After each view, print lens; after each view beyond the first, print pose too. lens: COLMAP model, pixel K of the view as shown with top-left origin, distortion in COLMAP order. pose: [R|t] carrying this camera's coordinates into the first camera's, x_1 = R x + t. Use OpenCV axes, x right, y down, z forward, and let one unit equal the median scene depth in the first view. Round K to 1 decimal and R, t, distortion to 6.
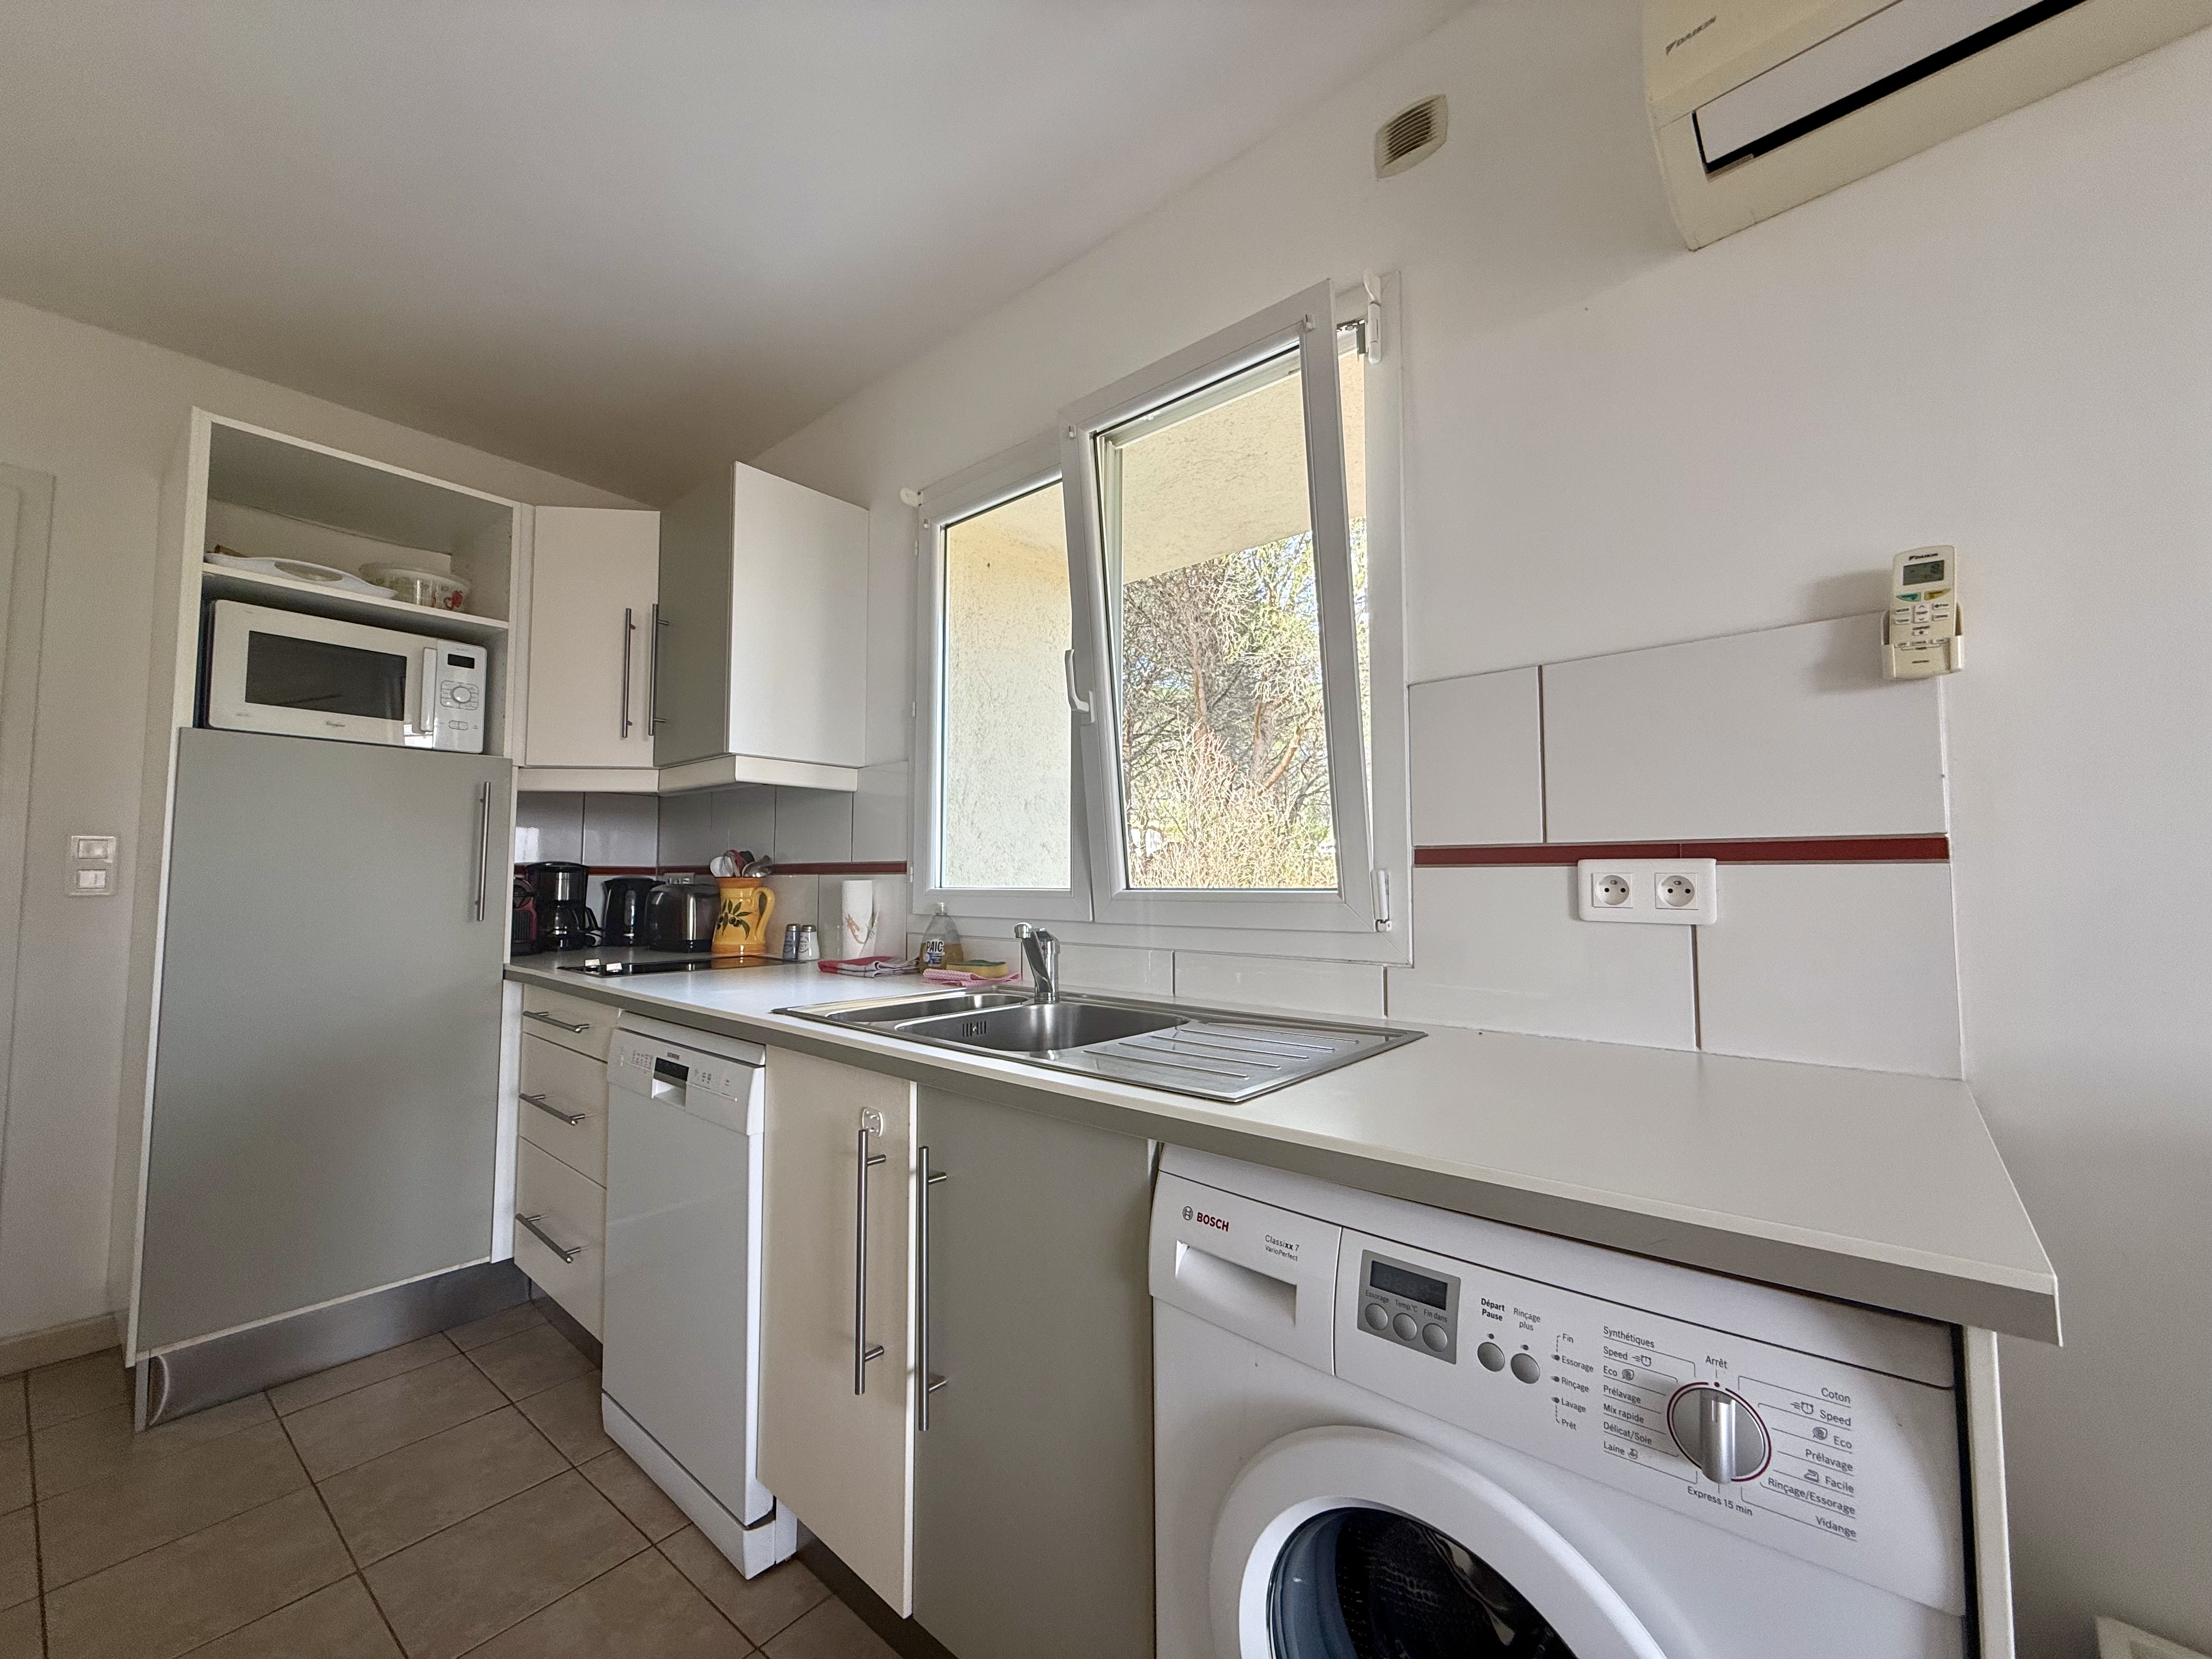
lens RADIAL K [[881.7, 0, 1106.7], [0, 881.7, 825.1], [0, 0, 1]] dist [0.000203, -0.000023]
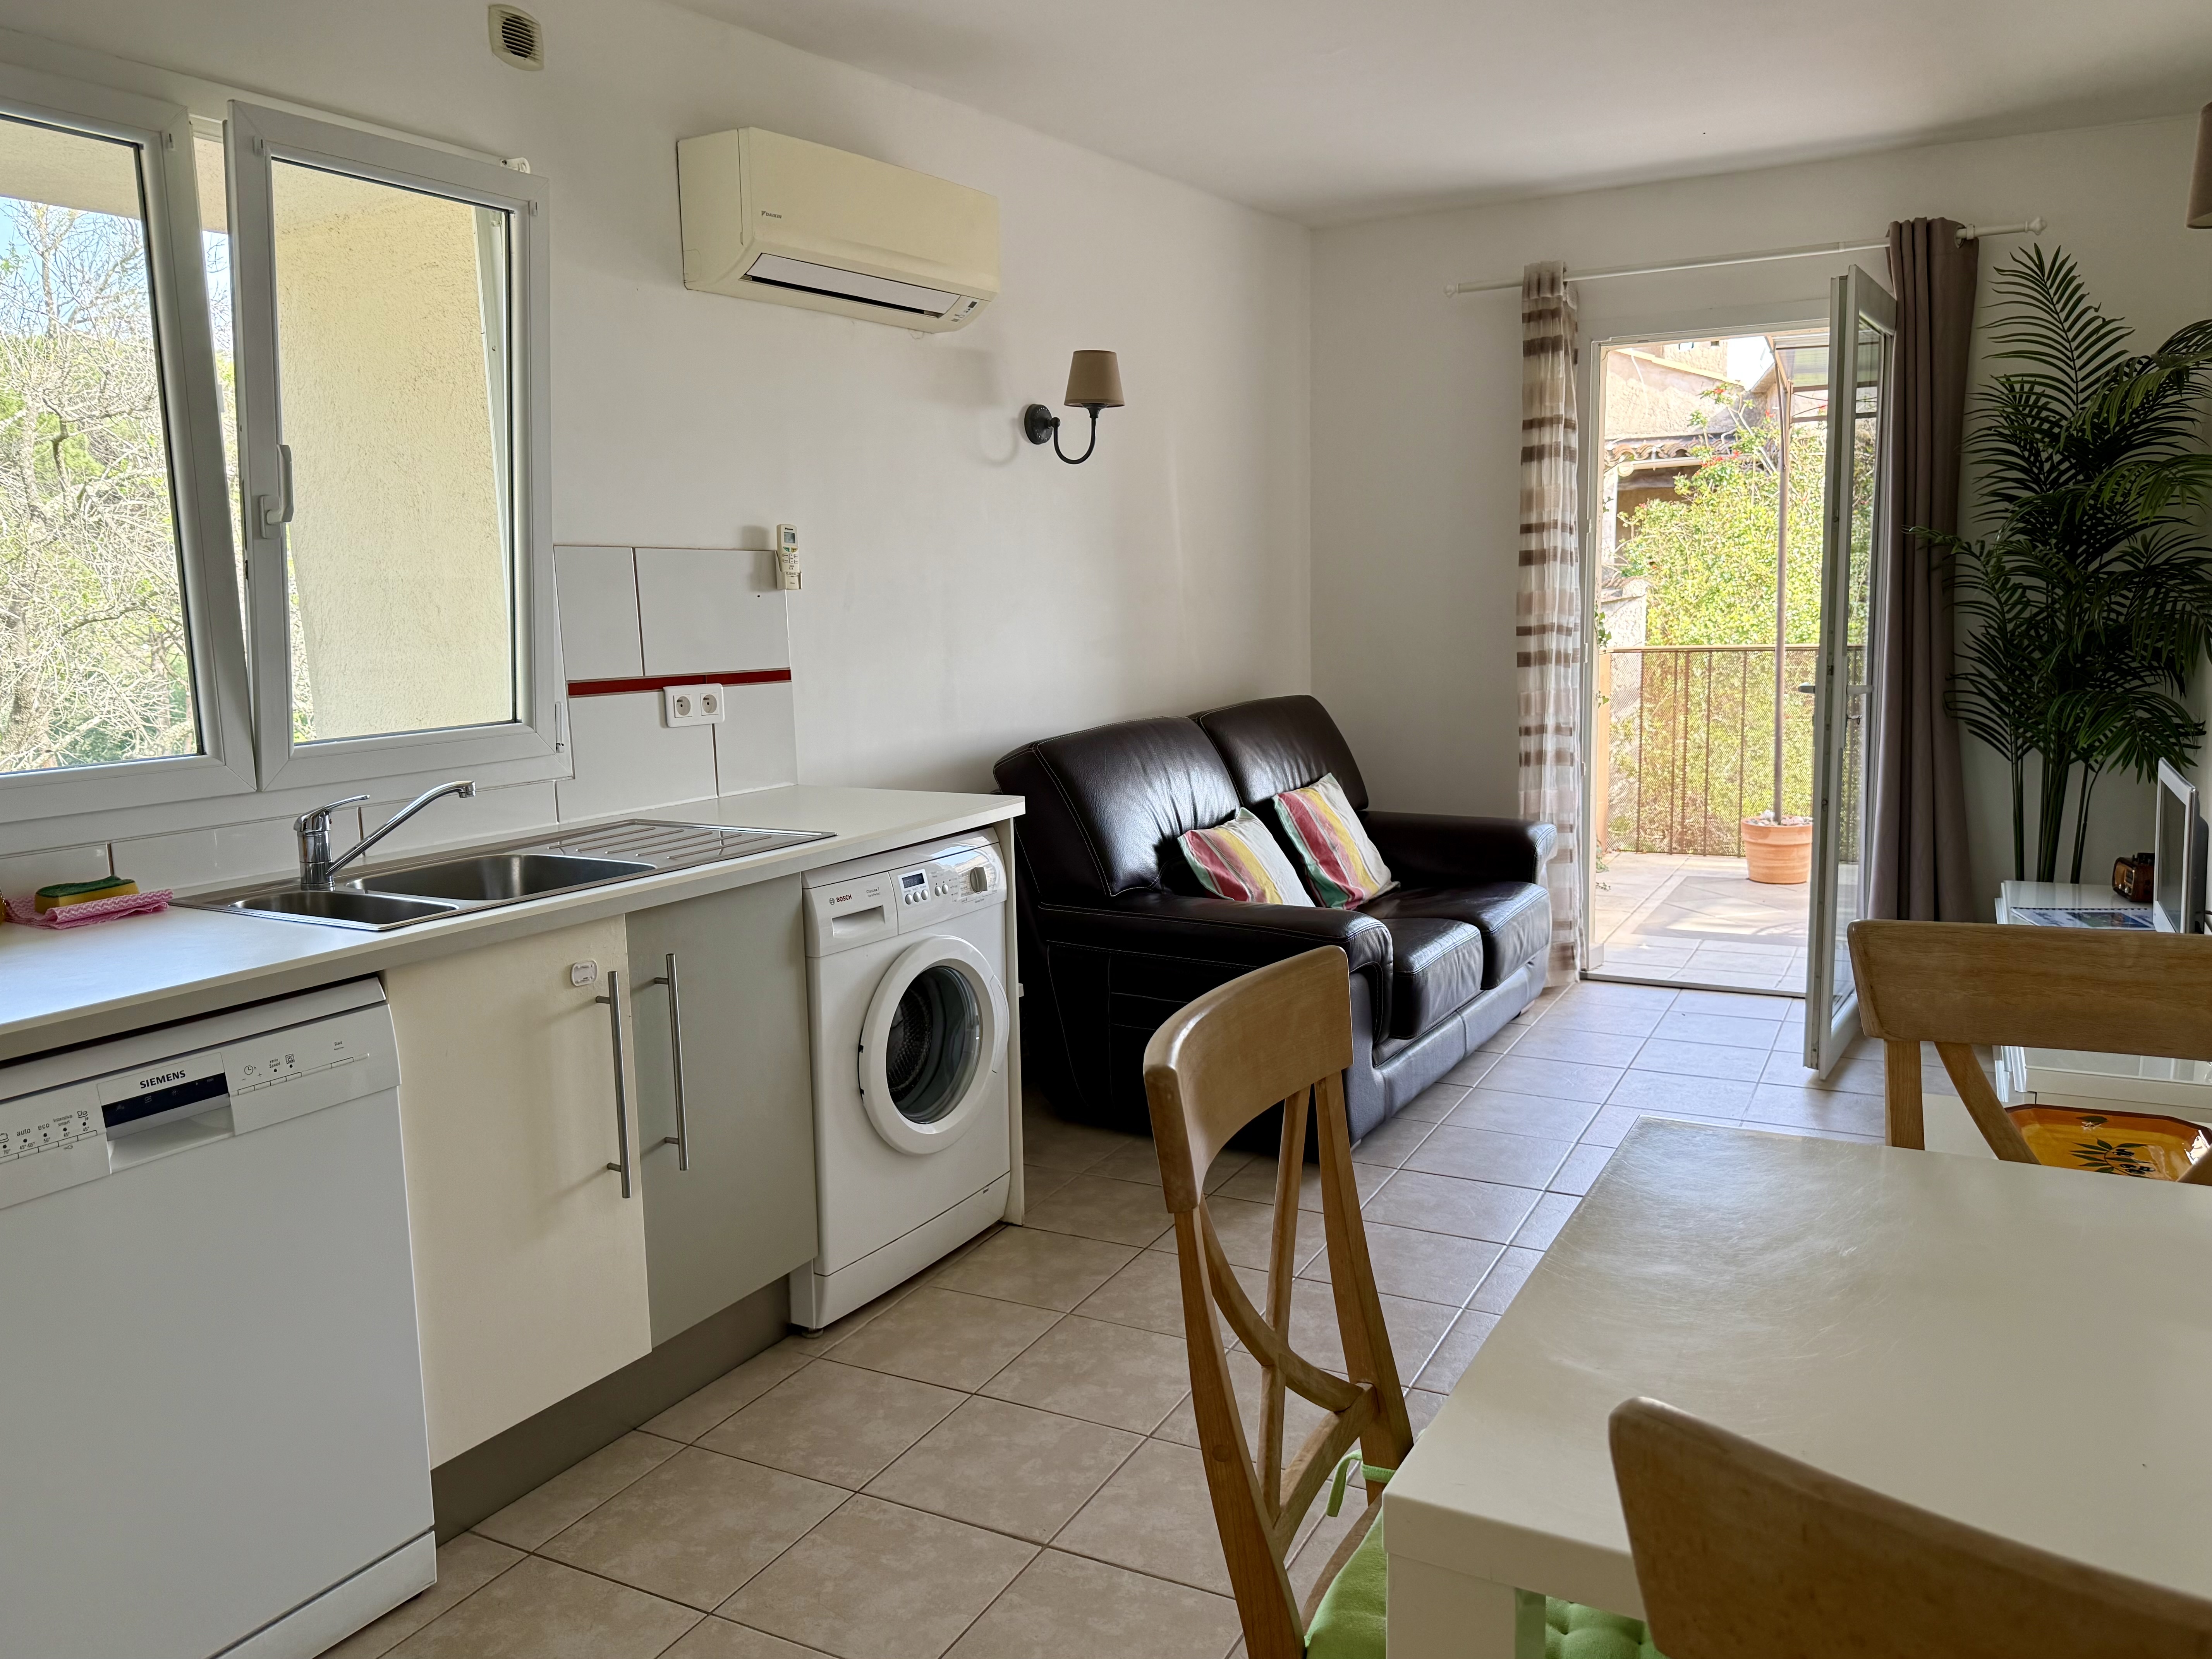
lens RADIAL K [[1643.0, 0, 1107.2], [0, 1643.0, 825.1], [0, 0, 1]] dist [0.000296, 0.000111]
pose [[-0.206564, -0.124751, 0.970448, -2.519306], [-0.032732, 0.992164, 0.120575, -0.095214], [-0.977886, -0.006859, -0.209028, 0.913076]]
